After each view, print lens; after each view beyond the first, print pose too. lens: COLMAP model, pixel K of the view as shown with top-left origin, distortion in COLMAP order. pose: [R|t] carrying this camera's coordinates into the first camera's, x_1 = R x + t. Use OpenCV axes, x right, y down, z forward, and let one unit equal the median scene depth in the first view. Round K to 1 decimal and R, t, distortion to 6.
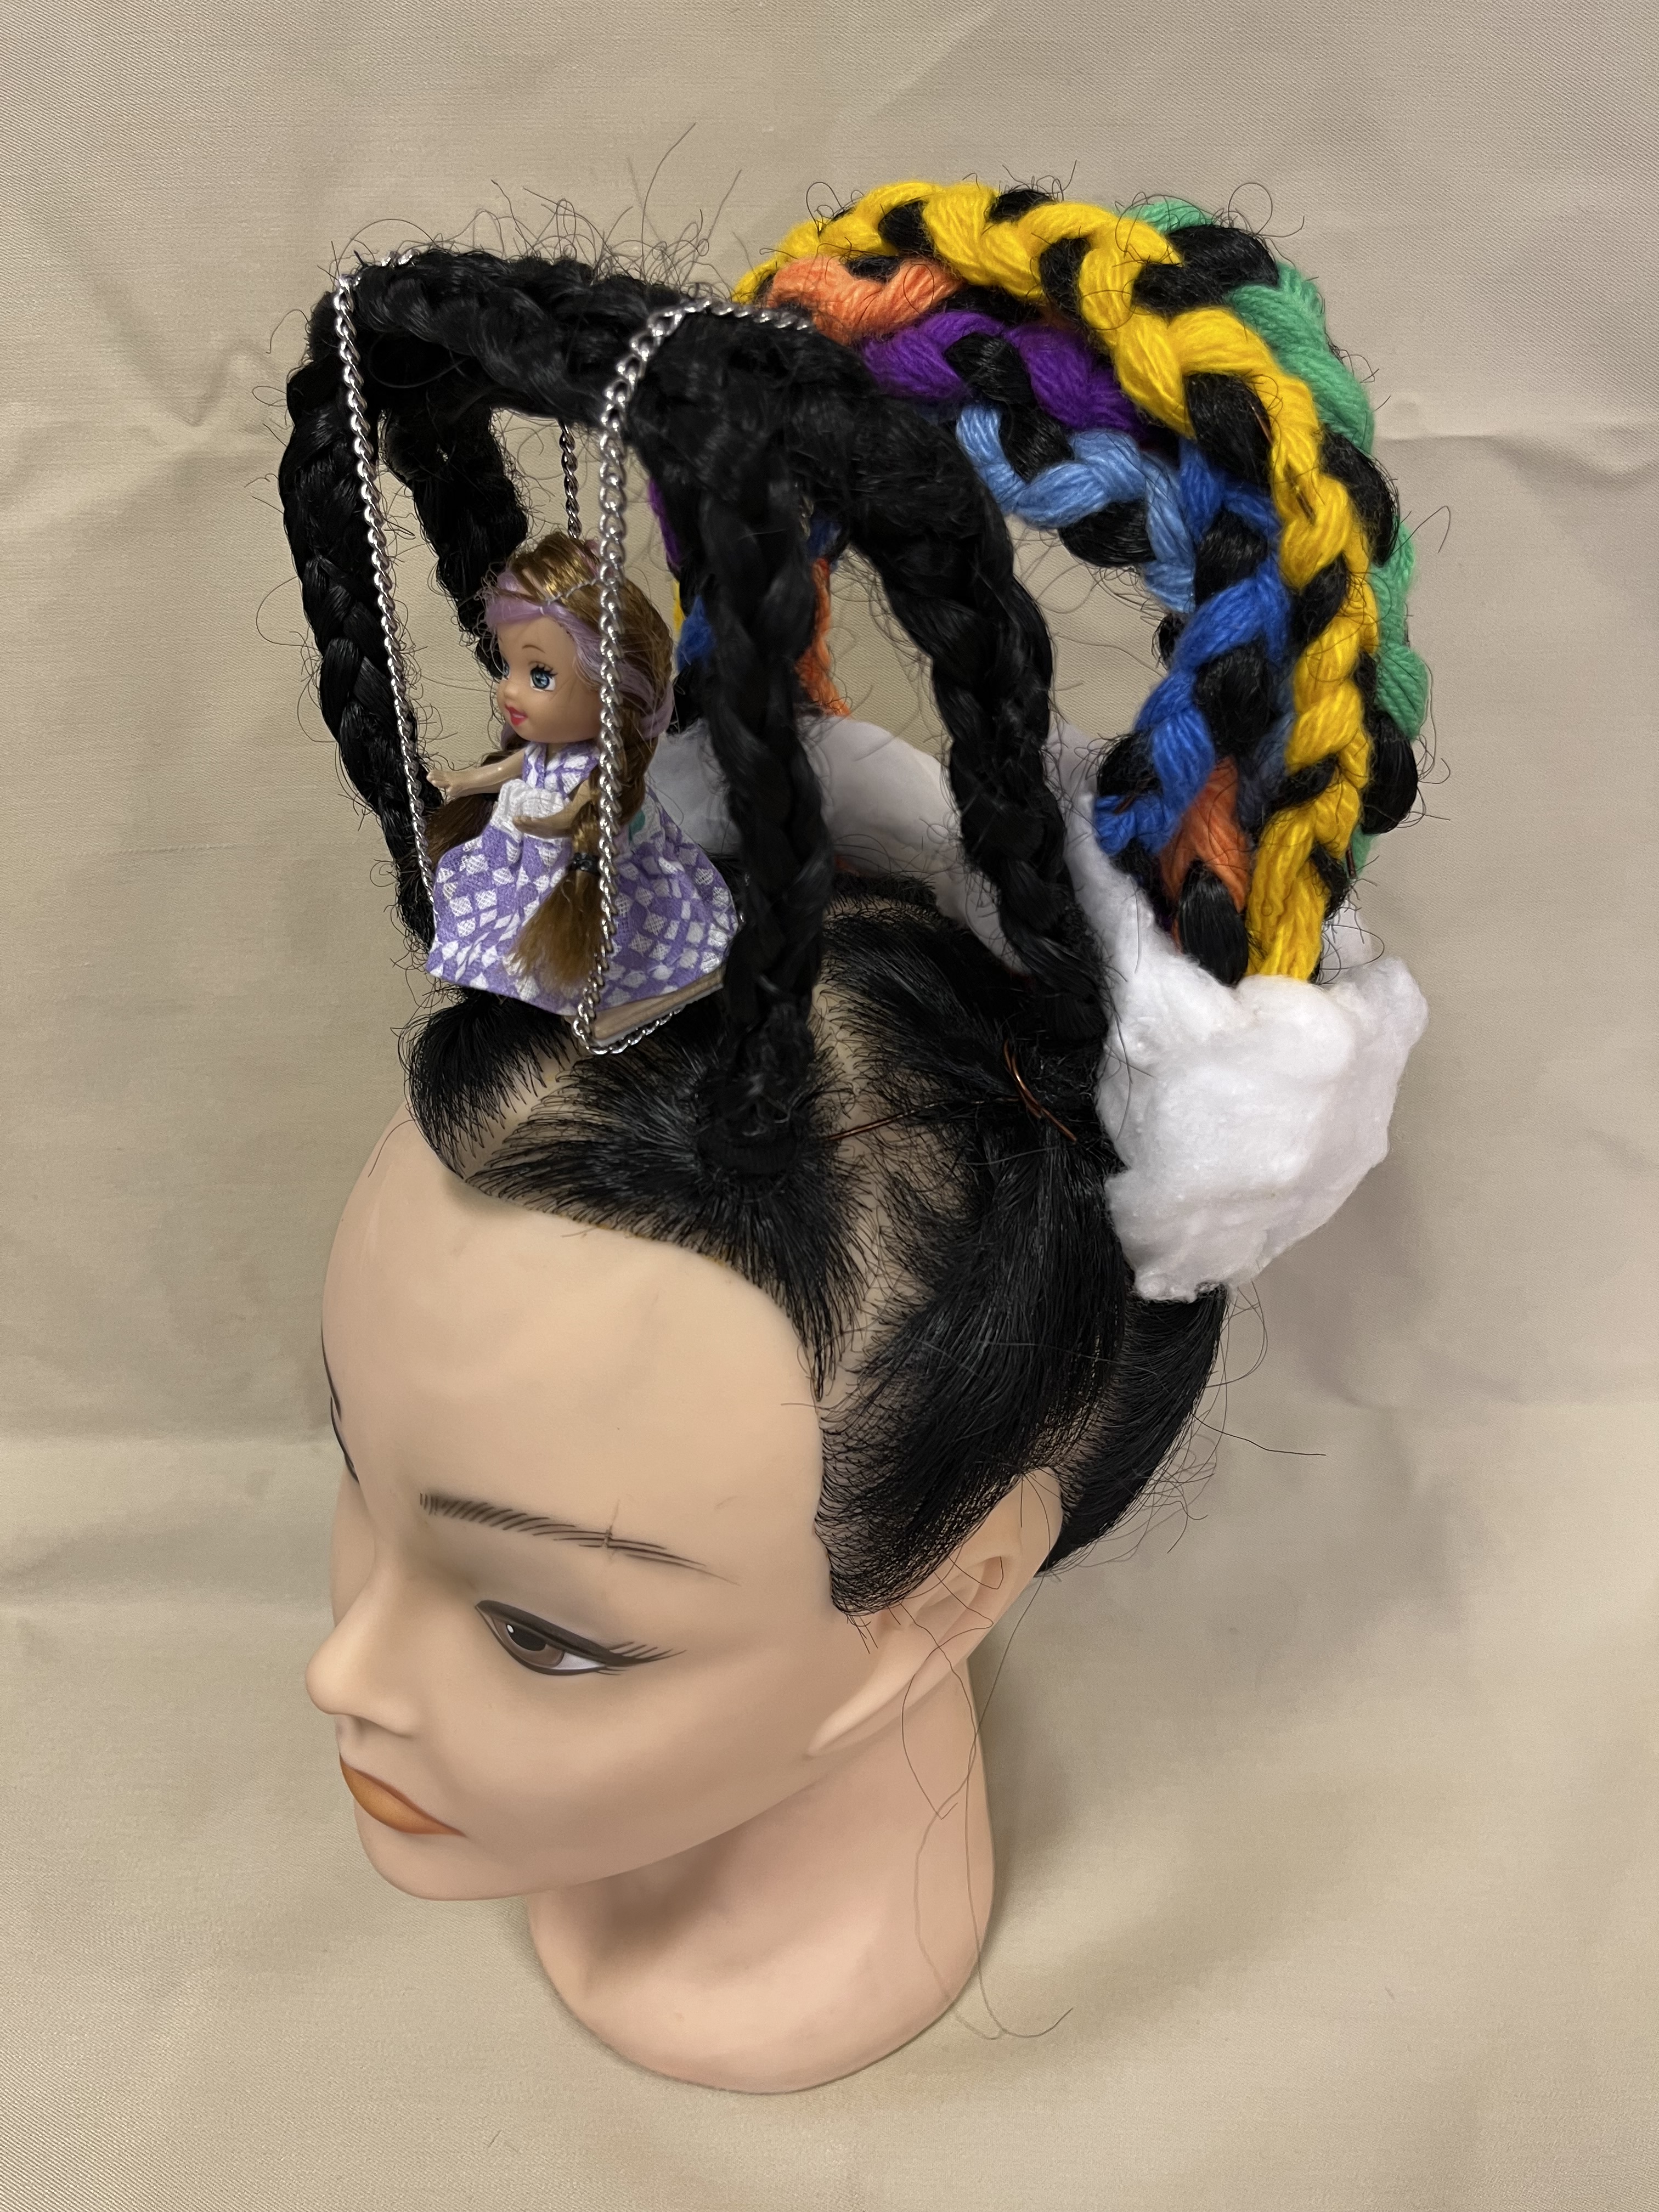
lens RADIAL K [[1716.6, 0, 829.5], [0, 1716.6, 1106.0], [0, 0, 1]] dist [0.001630, 0.001880]
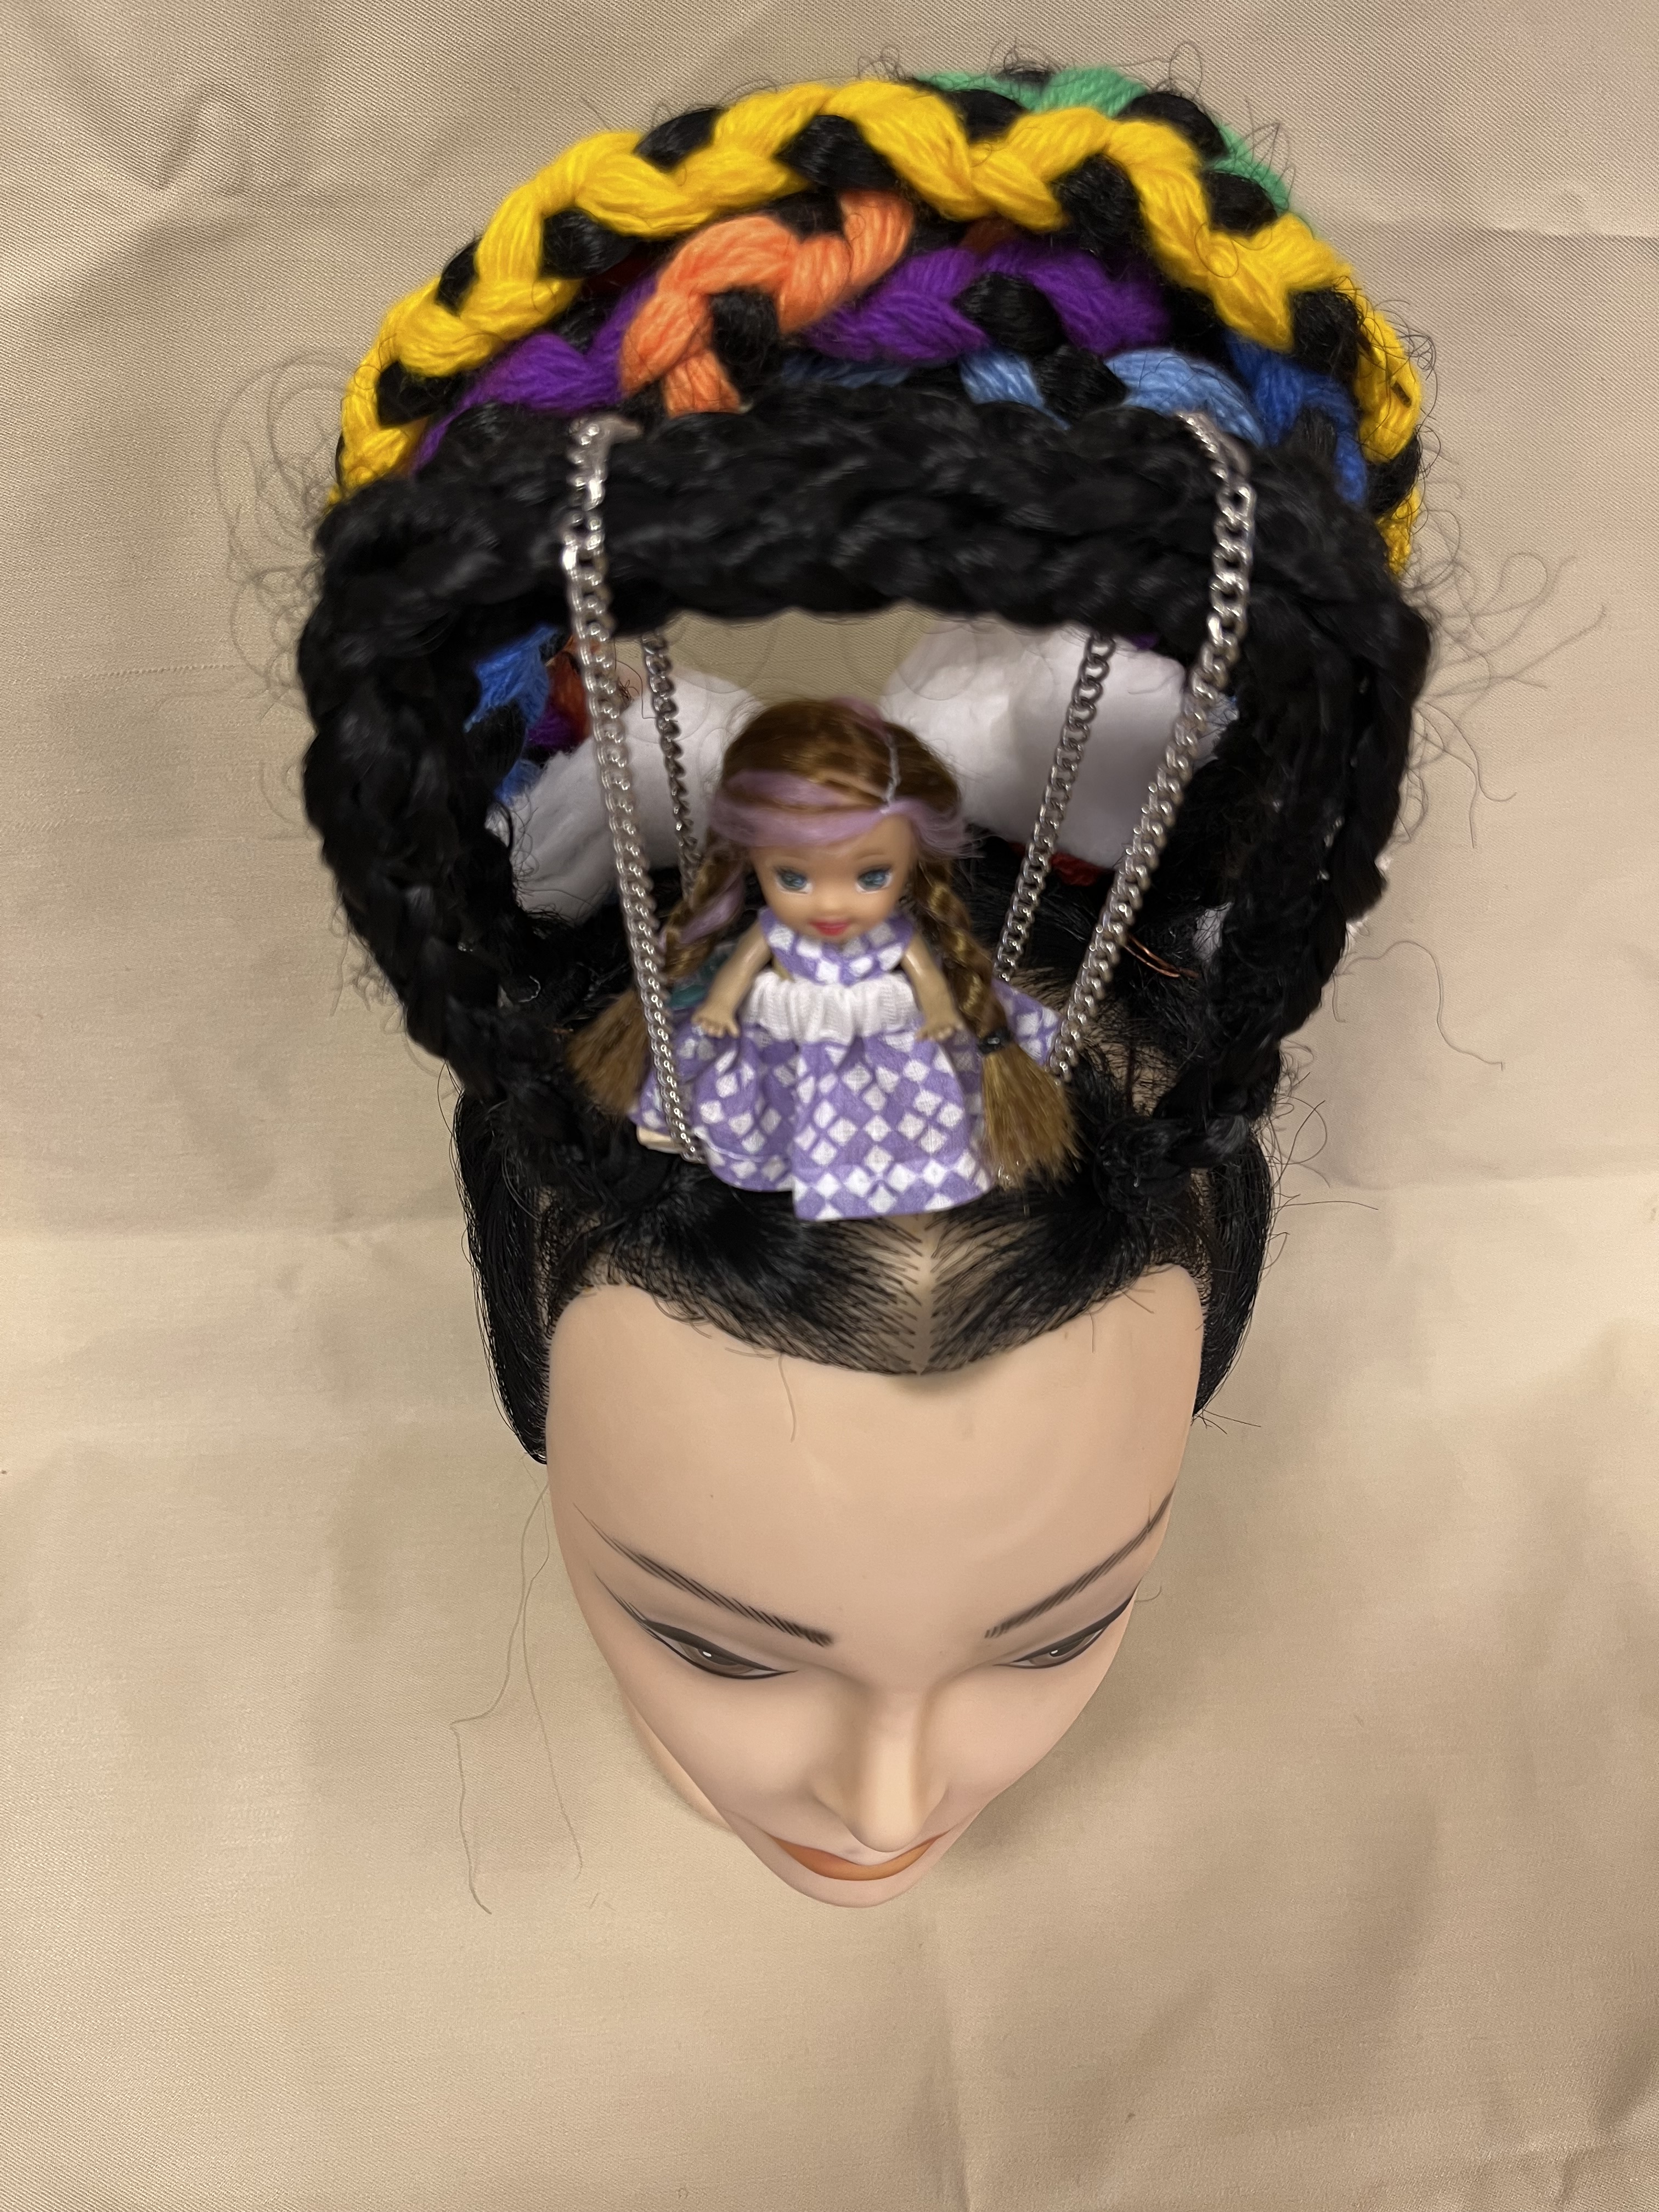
lens RADIAL K [[1703.8, 0, 824.8], [0, 1703.8, 1110.5], [0, 0, 1]] dist [0.015142, 0.002576]
pose [[0.700878, -0.545590, 0.459458, -0.624328], [0.377083, 0.830190, 0.410602, -0.496988], [-0.605458, -0.114528, 0.787594, 0.312657]]
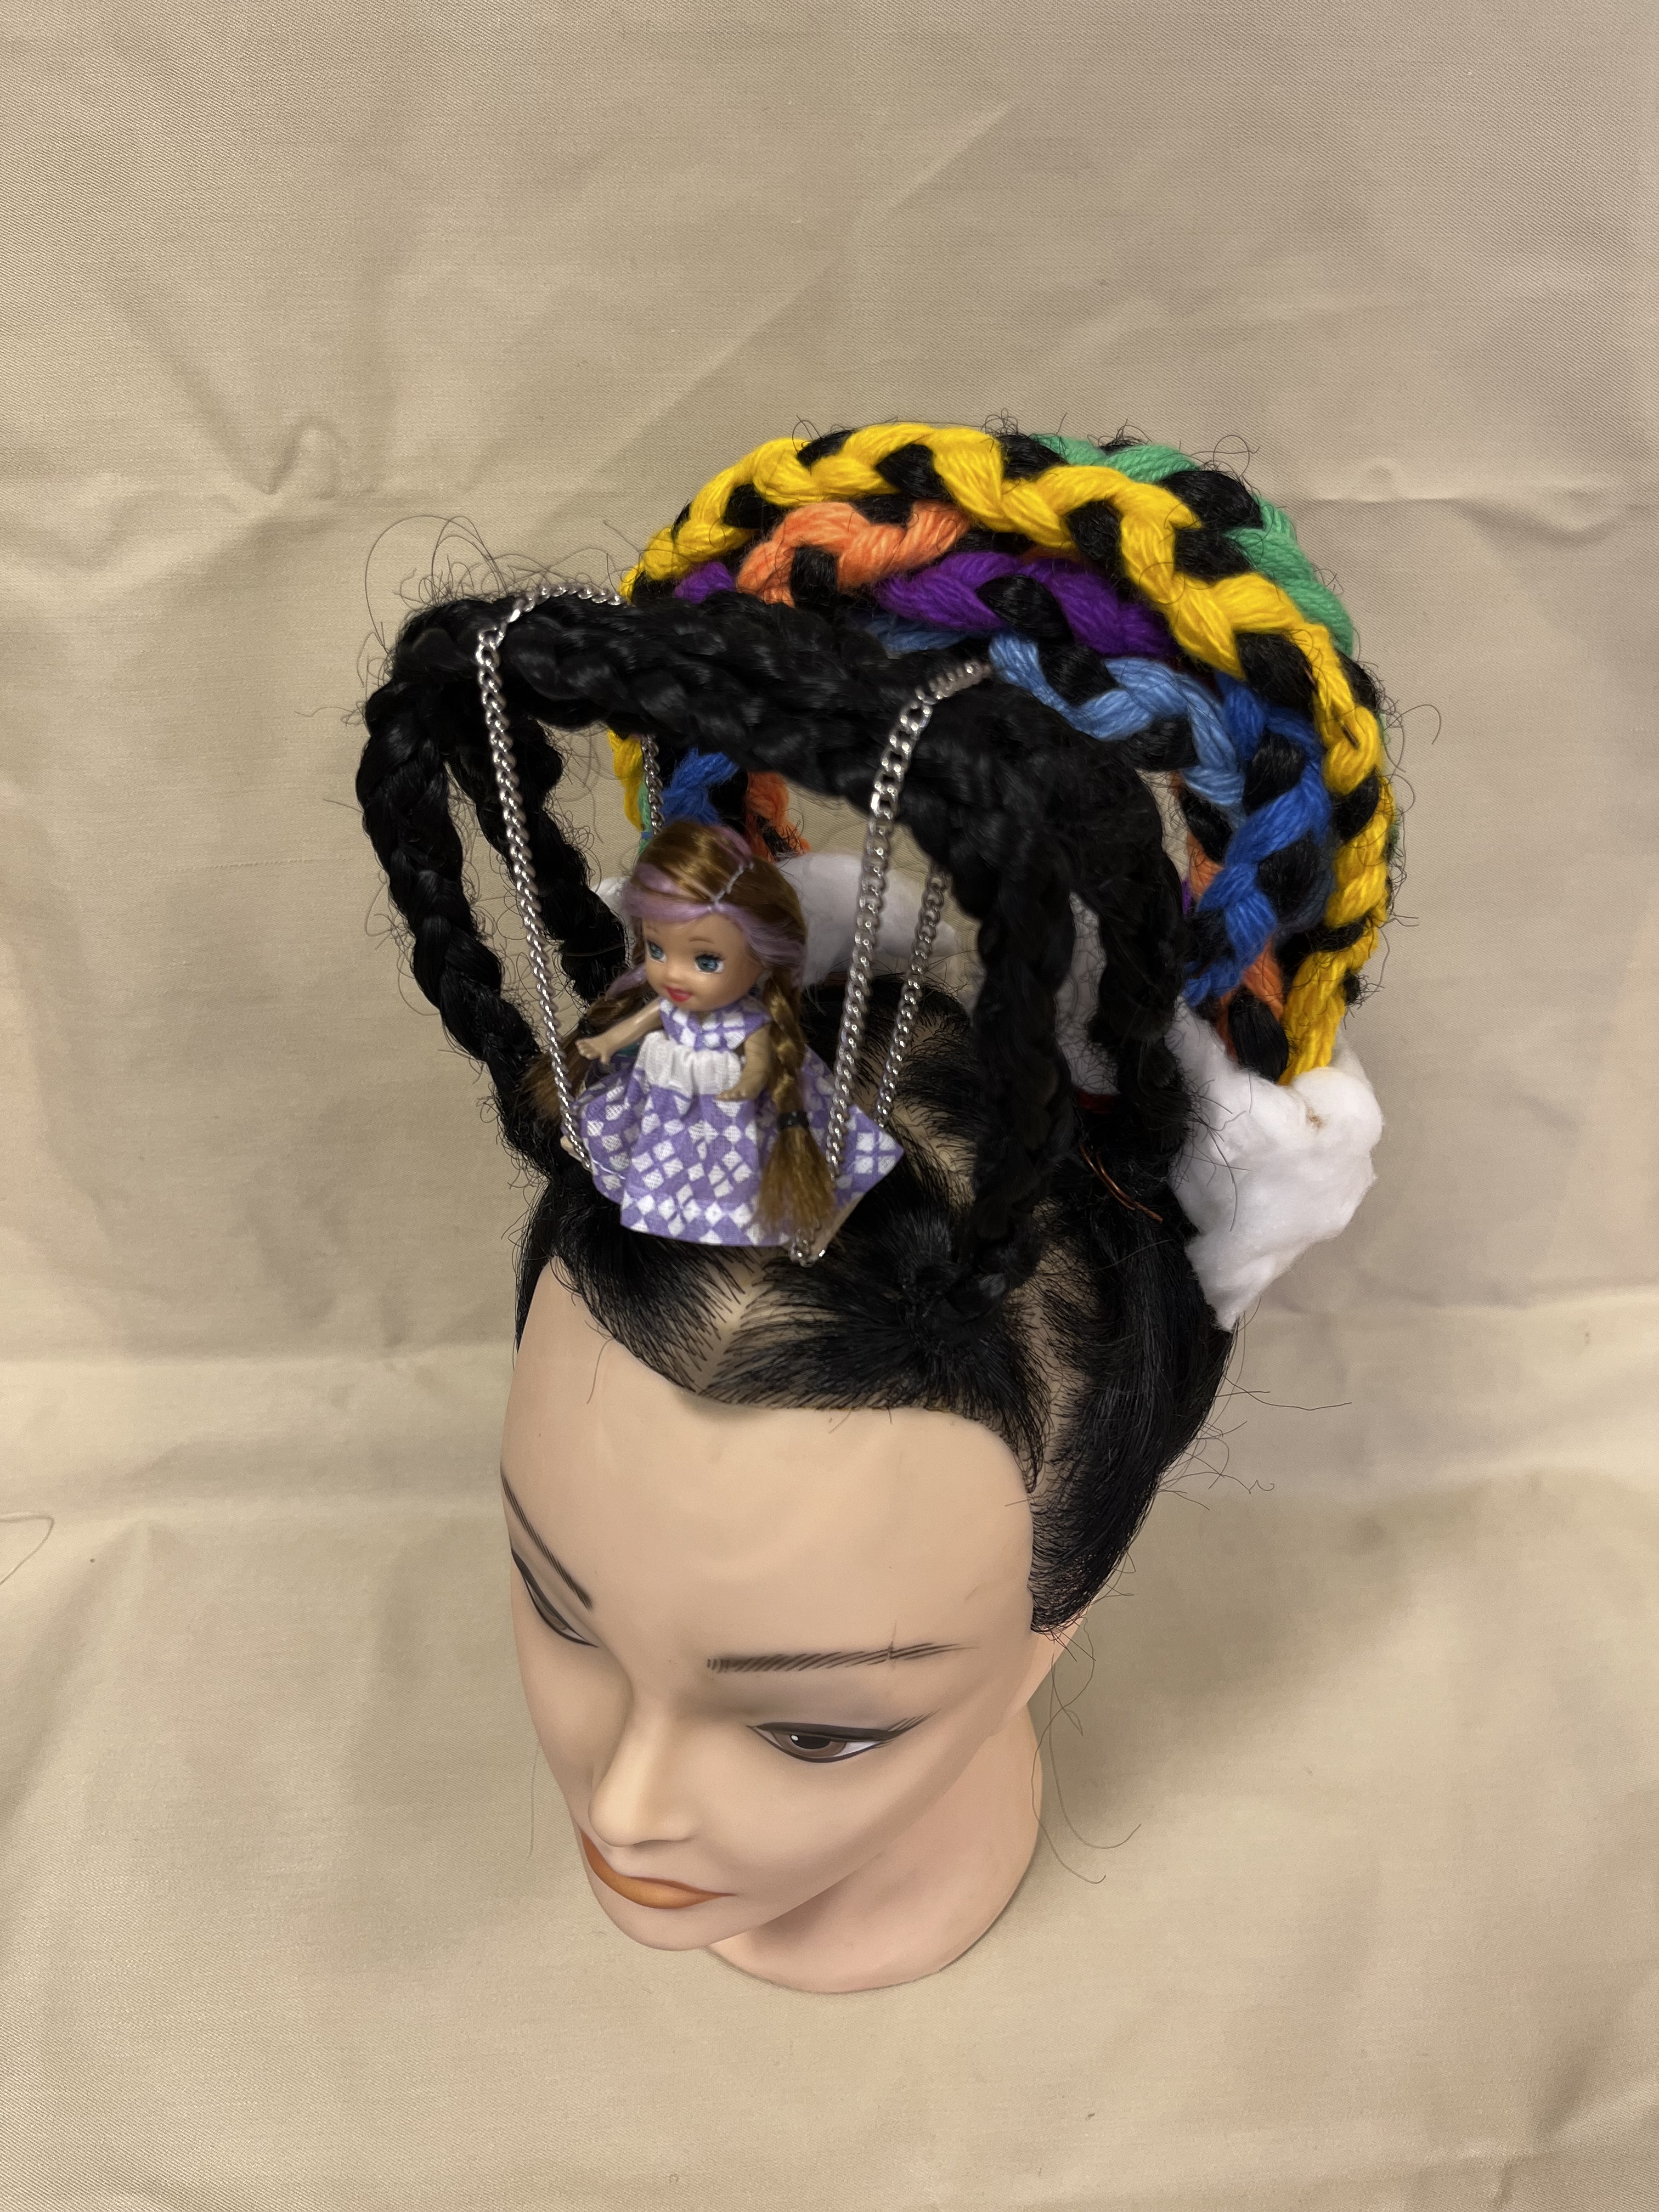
lens RADIAL K [[1710.4, 0, 829.5], [0, 1710.4, 1106.0], [0, 0, 1]] dist [-0.006733, -0.001827]
pose [[0.936040, -0.225768, 0.269921, -0.415943], [0.186442, 0.968729, 0.163718, -0.325410], [-0.298443, -0.102922, 0.948862, -0.070985]]
